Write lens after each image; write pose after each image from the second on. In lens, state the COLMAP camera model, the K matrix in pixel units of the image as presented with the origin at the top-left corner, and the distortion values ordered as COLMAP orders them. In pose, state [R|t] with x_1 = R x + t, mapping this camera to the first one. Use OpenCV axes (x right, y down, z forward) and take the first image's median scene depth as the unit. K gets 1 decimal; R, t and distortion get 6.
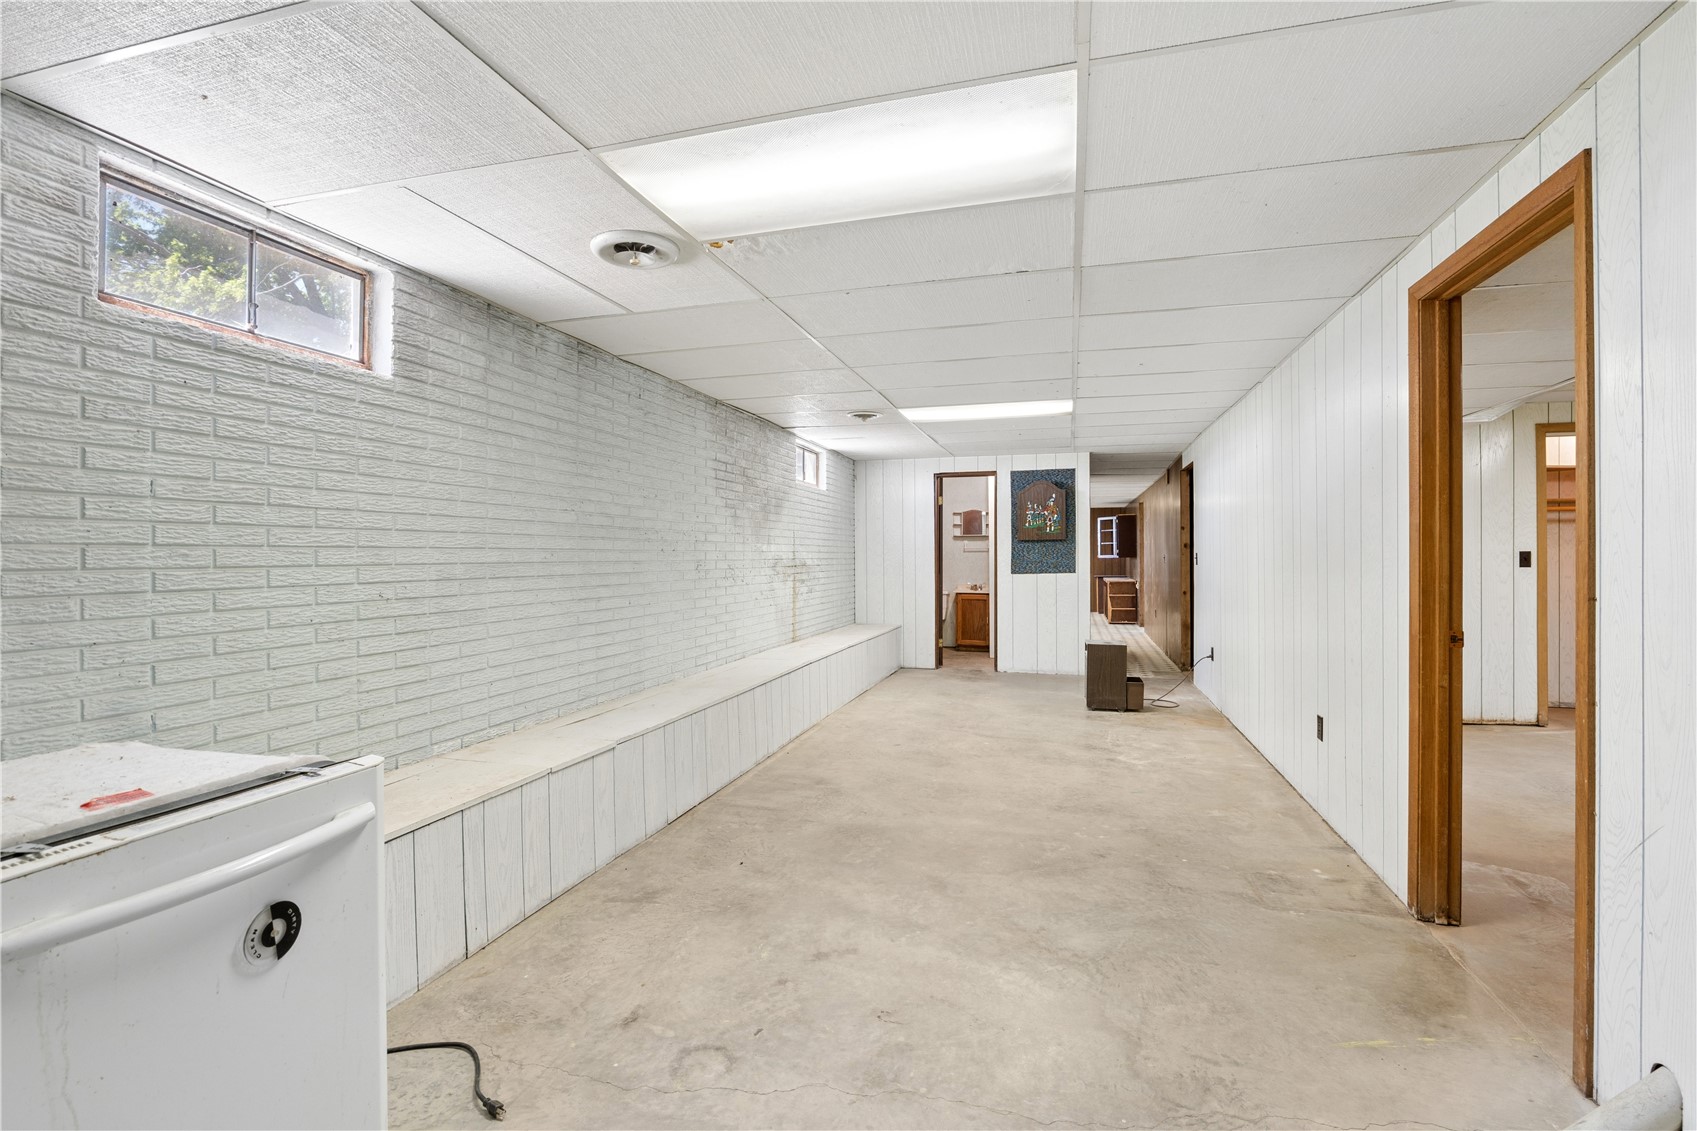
lens RADIAL K [[794.4, 0, 850.3], [0, 794.4, 583.0], [0, 0, 1]] dist [-0.022064, 0.000549]
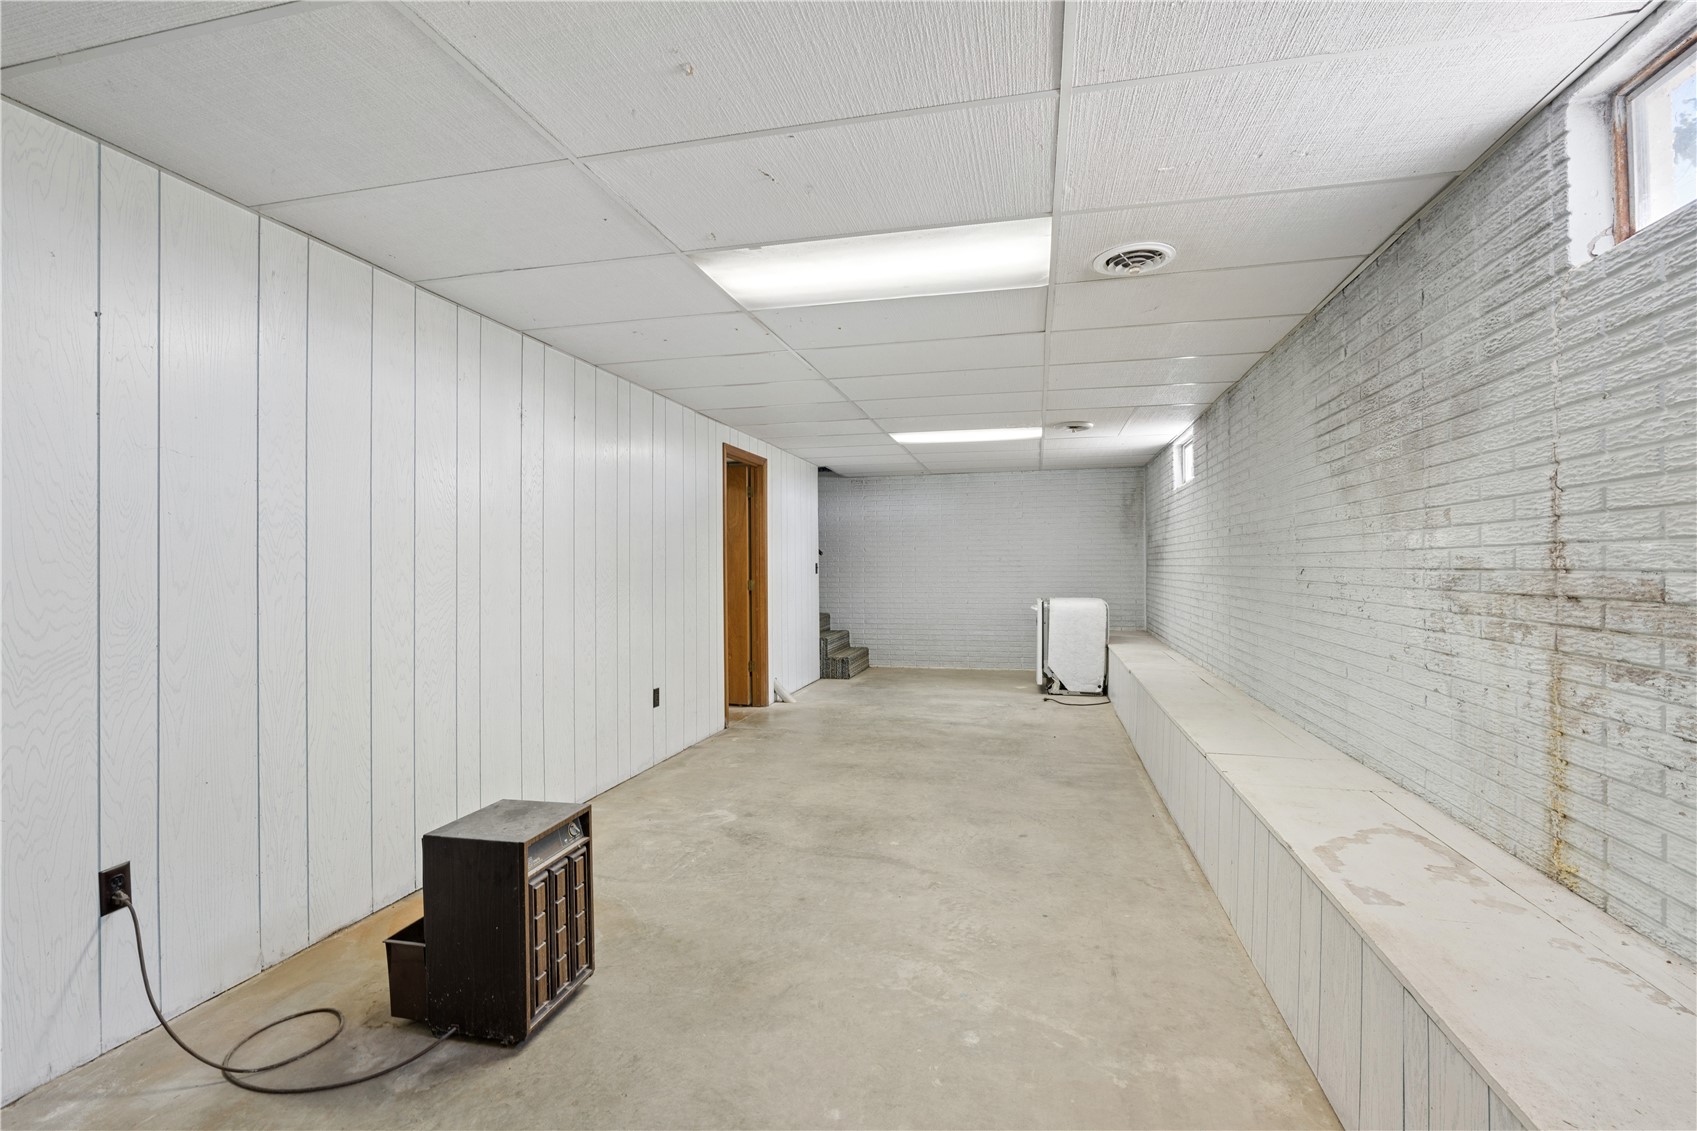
lens RADIAL K [[765.2, 0, 847.6], [0, 765.2, 566.7], [0, 0, 1]] dist [-0.011853, 0.000693]
pose [[-0.999527, 0.007129, -0.029913, 0.219068], [0.006062, 0.999348, 0.035601, -0.052533], [0.030148, 0.035403, -0.998918, 1.572920]]
